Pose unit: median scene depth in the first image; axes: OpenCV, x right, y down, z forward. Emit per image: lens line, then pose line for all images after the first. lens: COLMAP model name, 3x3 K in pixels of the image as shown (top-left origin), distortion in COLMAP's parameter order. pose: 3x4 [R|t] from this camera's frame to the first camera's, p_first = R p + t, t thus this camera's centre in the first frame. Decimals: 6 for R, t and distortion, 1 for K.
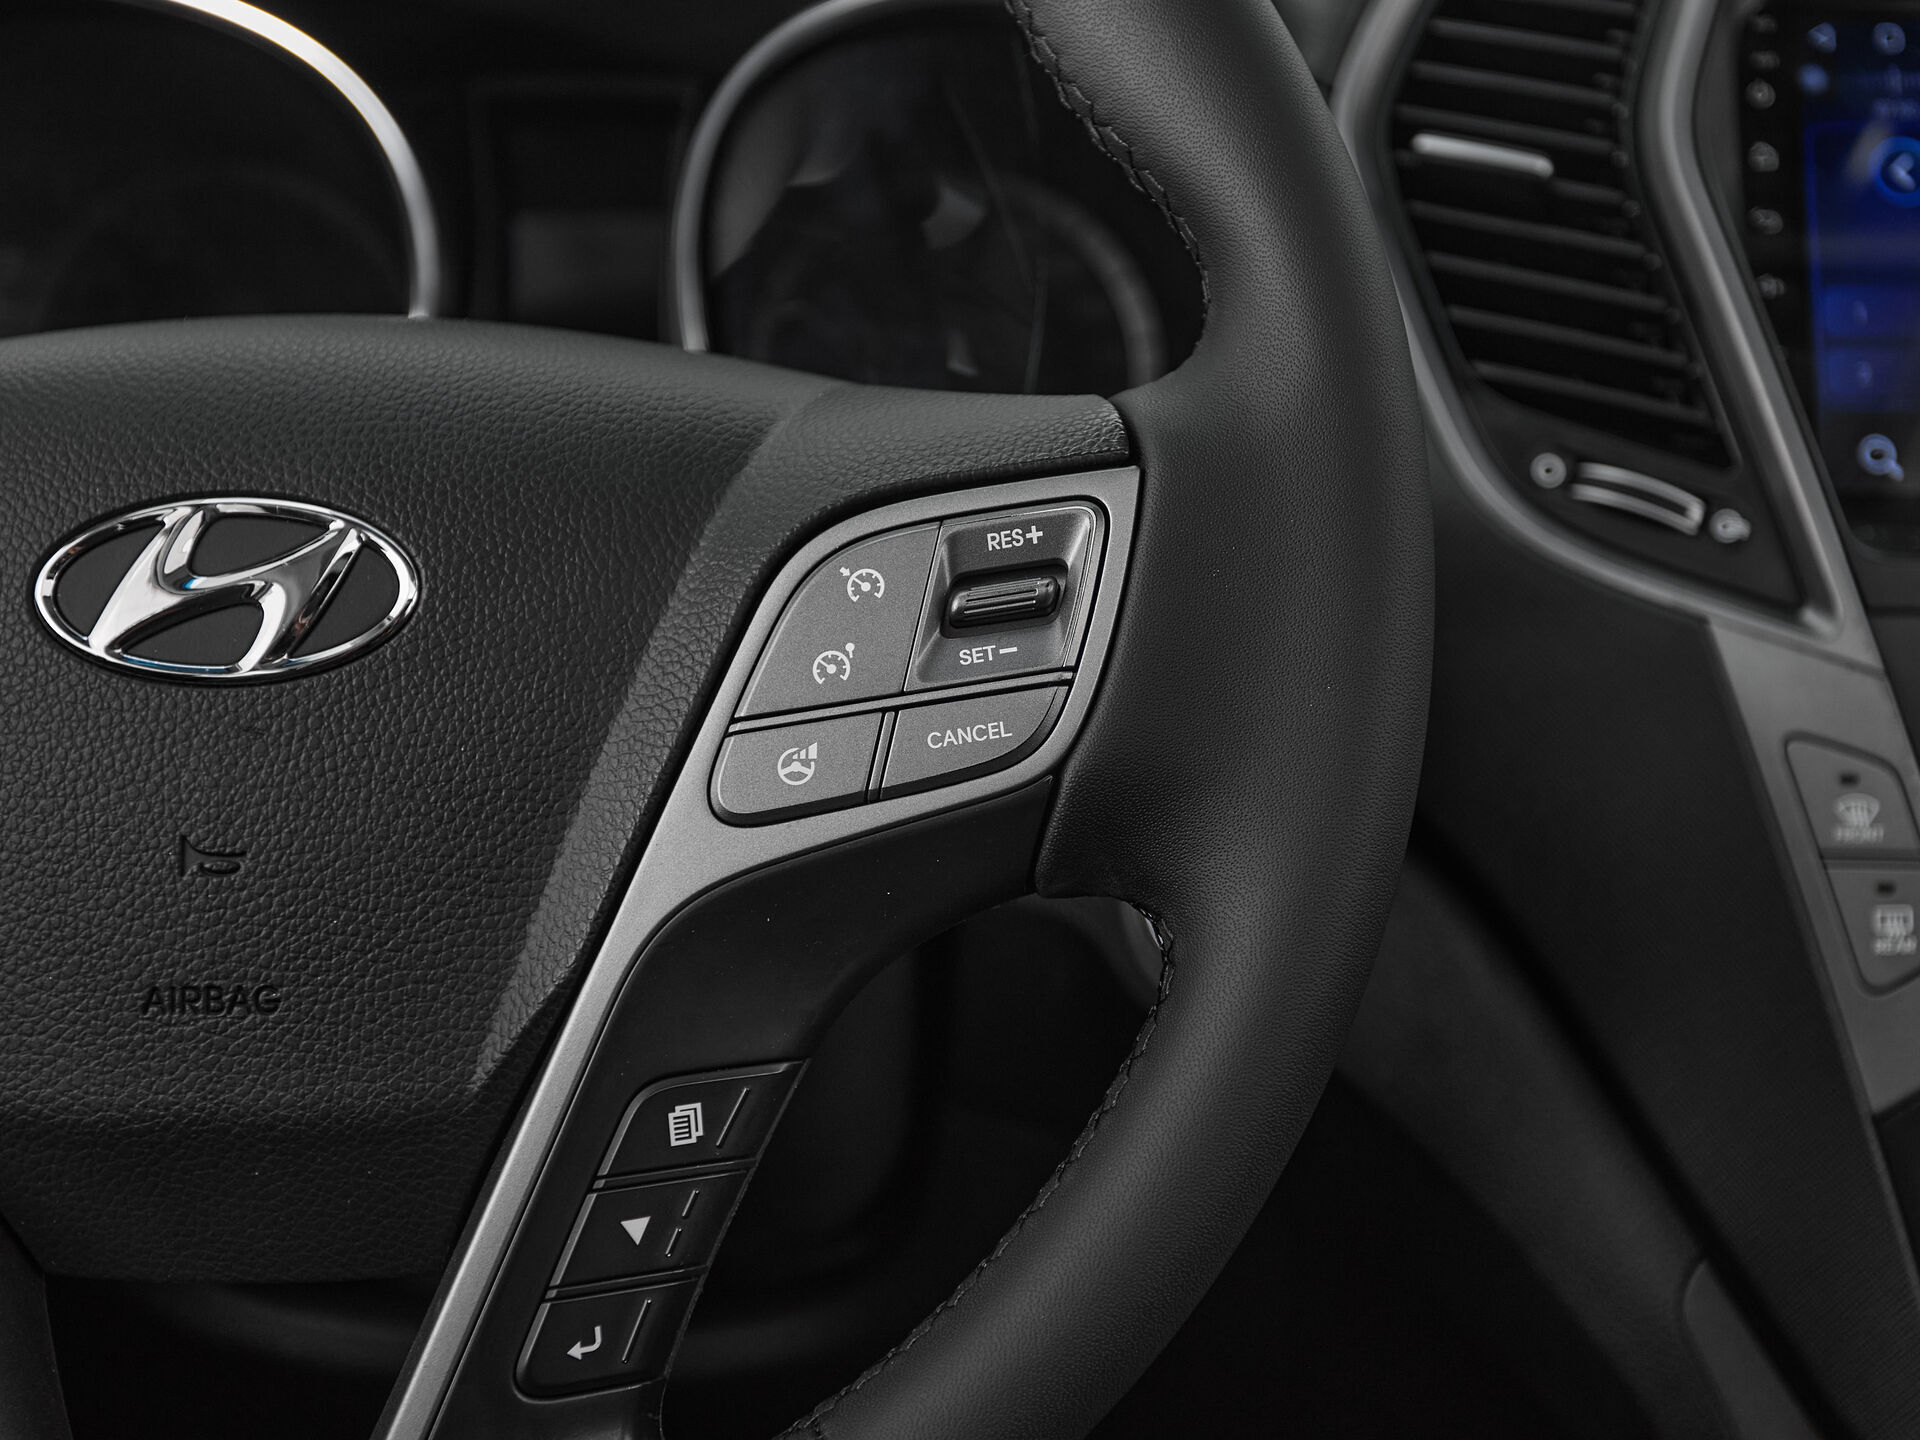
lens RADIAL K [[2613.2, 0, 970.1], [0, 2613.2, 737.6], [0, 0, 1]] dist [0.016665, 0.005517]
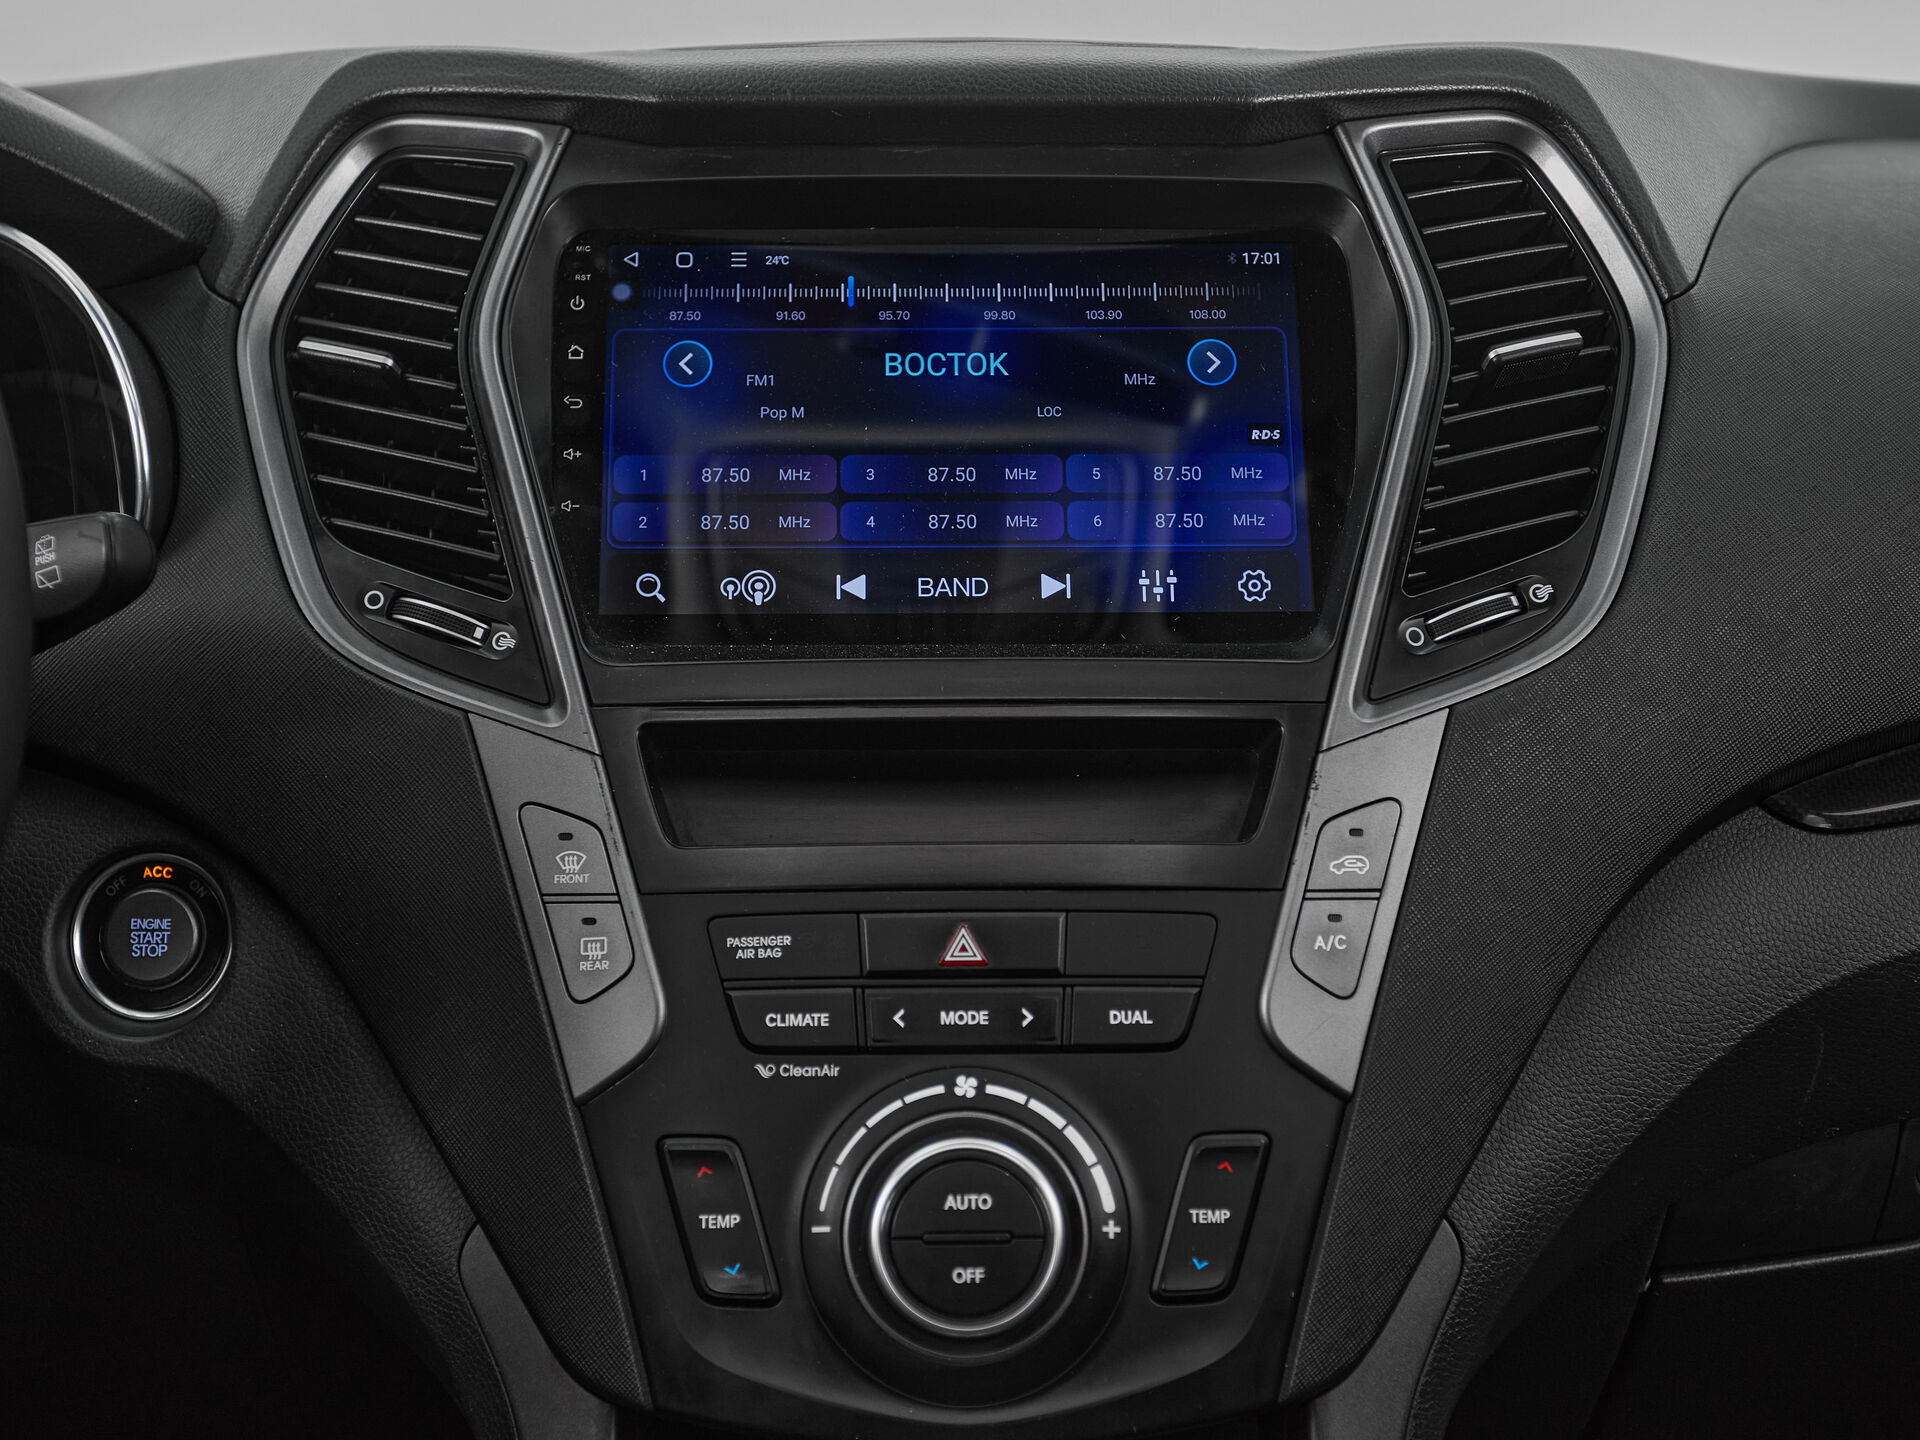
lens RADIAL K [[2590.9, 0, 895.9], [0, 2590.9, 741.2], [0, 0, 1]] dist [0.027127, -0.033192]
pose [[0.999024, -0.013640, 0.042017, 0.583096], [0.016403, 0.997676, -0.066131, 0.073451], [-0.041018, 0.066756, 0.996926, -0.351387]]
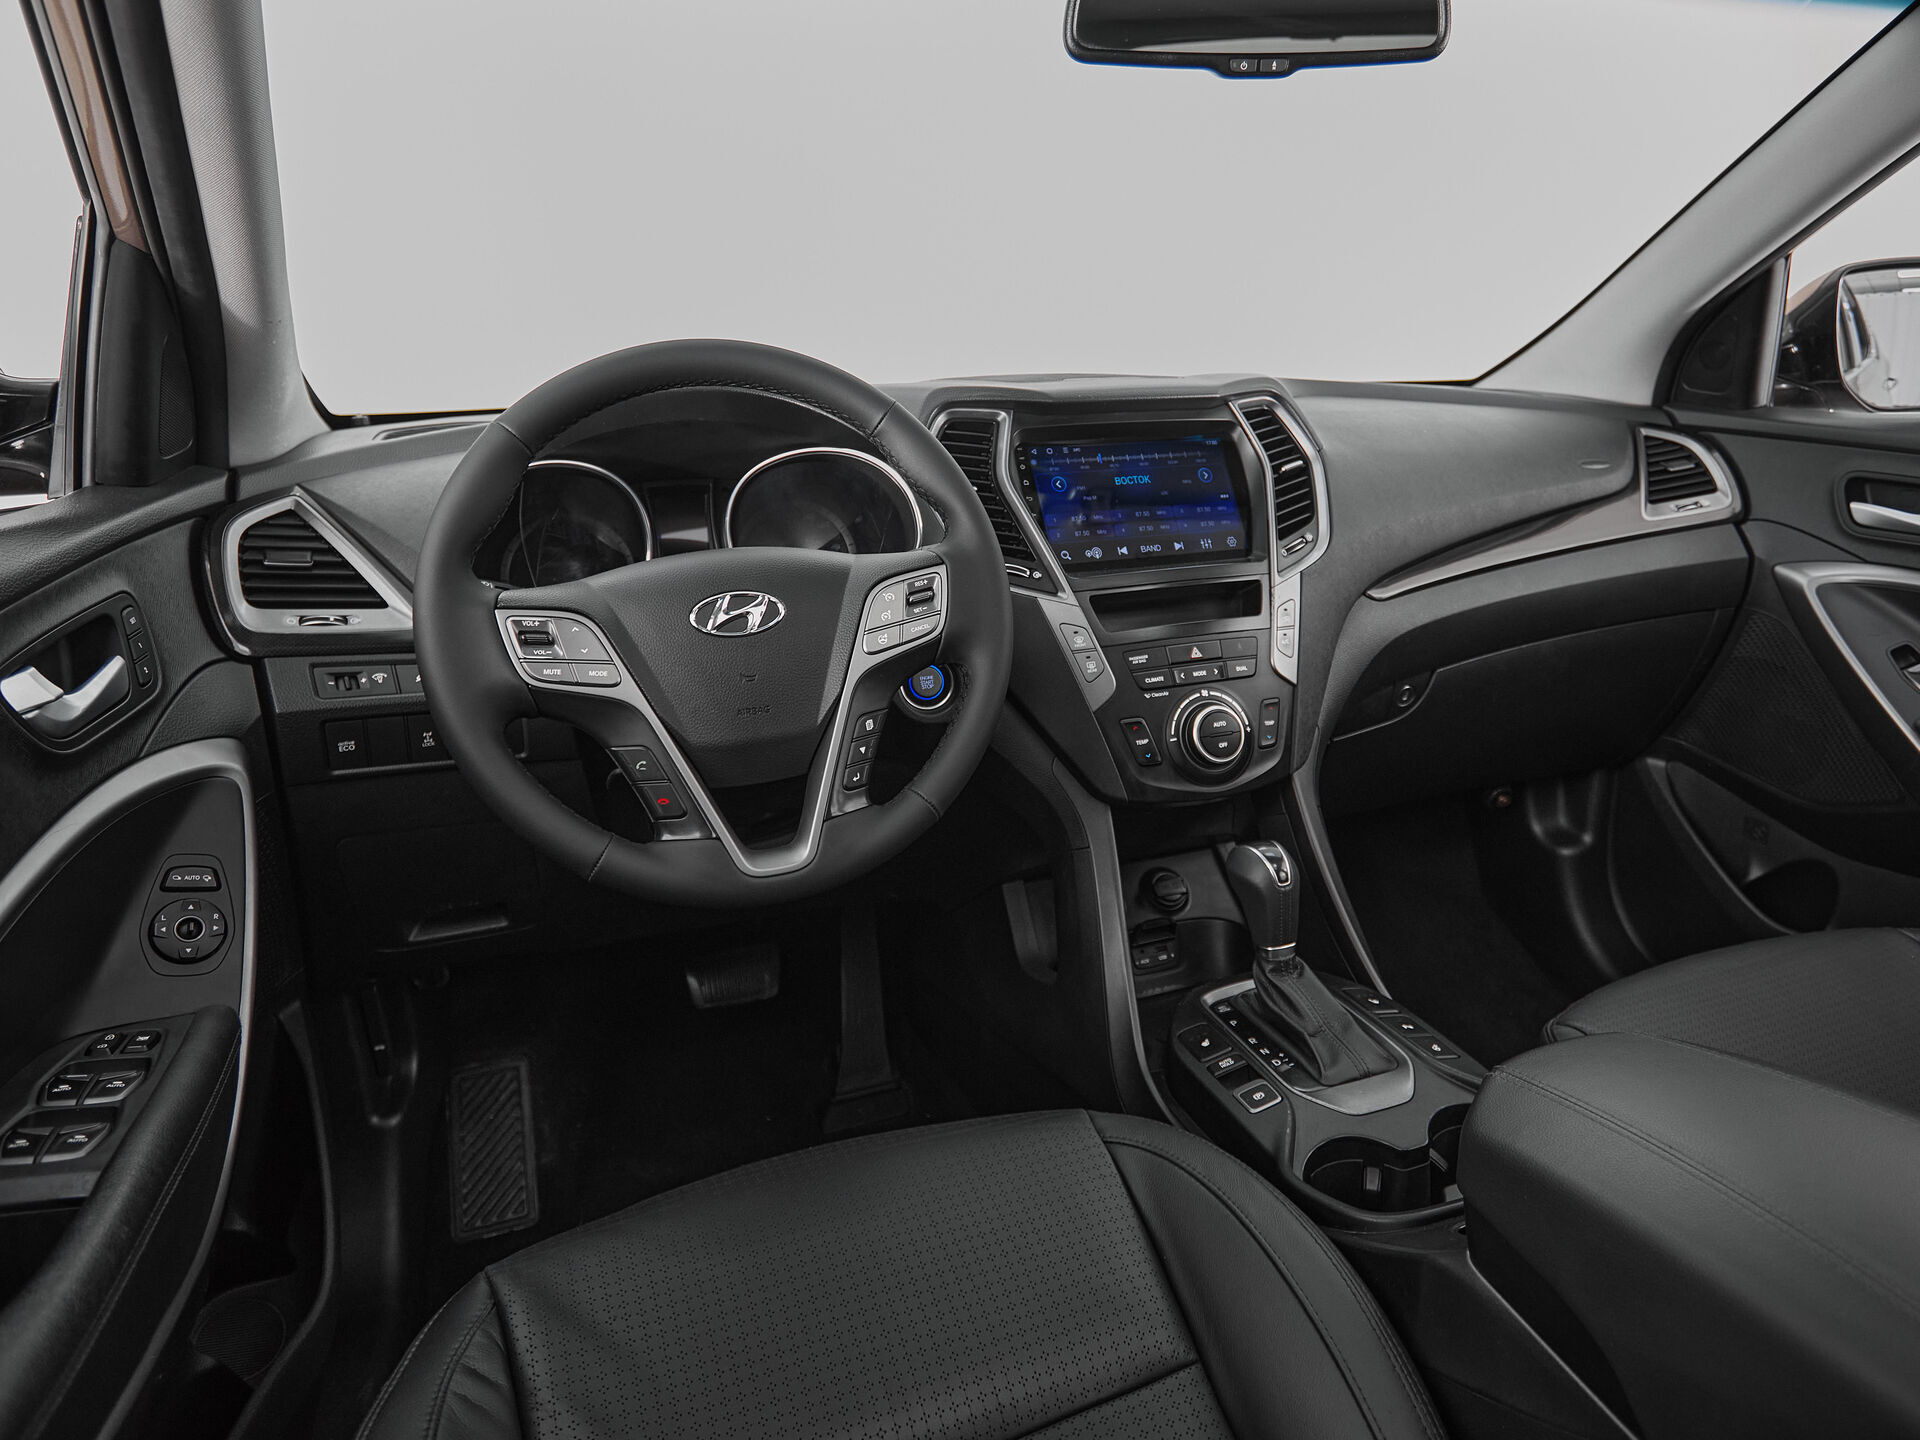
lens RADIAL K [[1141.2, 0, 963.6], [0, 1141.2, 668.5], [0, 0, 1]] dist [-0.003013, -0.000594]
pose [[0.930318, -0.117150, 0.347541, -0.596552], [0.133769, 0.990719, -0.024126, 0.120549], [-0.341489, 0.068935, 0.937354, -0.802029]]
